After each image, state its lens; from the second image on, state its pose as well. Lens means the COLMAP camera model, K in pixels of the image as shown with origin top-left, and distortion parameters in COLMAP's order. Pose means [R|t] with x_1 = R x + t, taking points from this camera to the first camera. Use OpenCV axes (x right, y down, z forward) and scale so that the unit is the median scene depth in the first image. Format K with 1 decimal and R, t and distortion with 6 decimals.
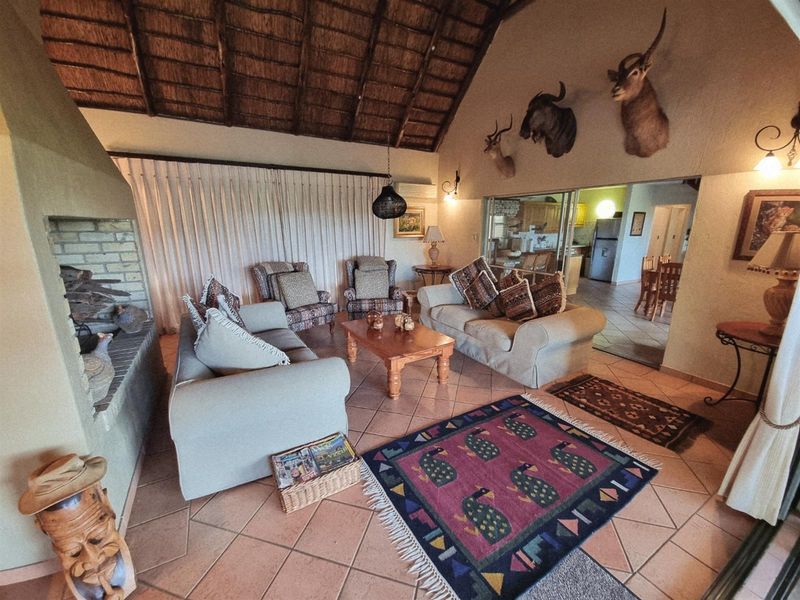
lens RADIAL K [[323.4, 0, 400.0], [0, 323.4, 300.0], [0, 0, 1]] dist [0.010208, -0.008080]
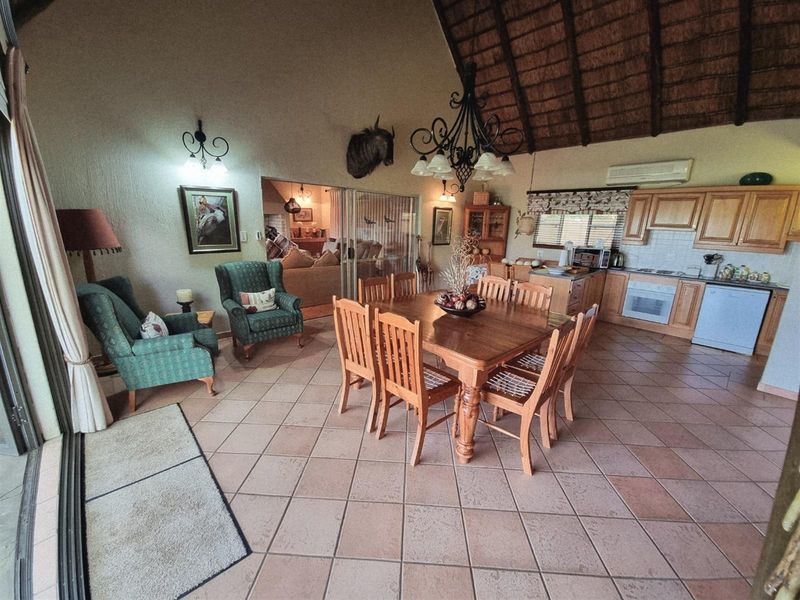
lens RADIAL K [[323.4, 0, 400.0], [0, 323.4, 300.0], [0, 0, 1]] dist [0.010208, -0.008080]
pose [[0.225716, 0.236793, -0.944977, 2.734542], [-0.257214, 0.950075, 0.176633, -0.321580], [0.939624, 0.203193, 0.275353, 1.433194]]
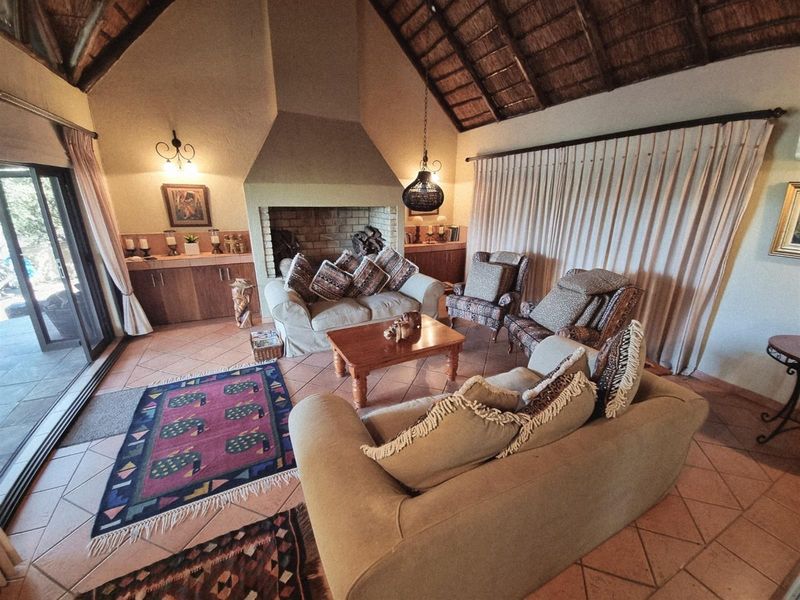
lens RADIAL K [[323.4, 0, 400.0], [0, 323.4, 300.0], [0, 0, 1]] dist [0.010208, -0.008080]
pose [[-0.064479, 0.295269, -0.953236, 0.994274], [-0.239307, 0.922776, 0.302021, -0.331415], [0.968801, 0.247590, 0.011160, 1.185227]]
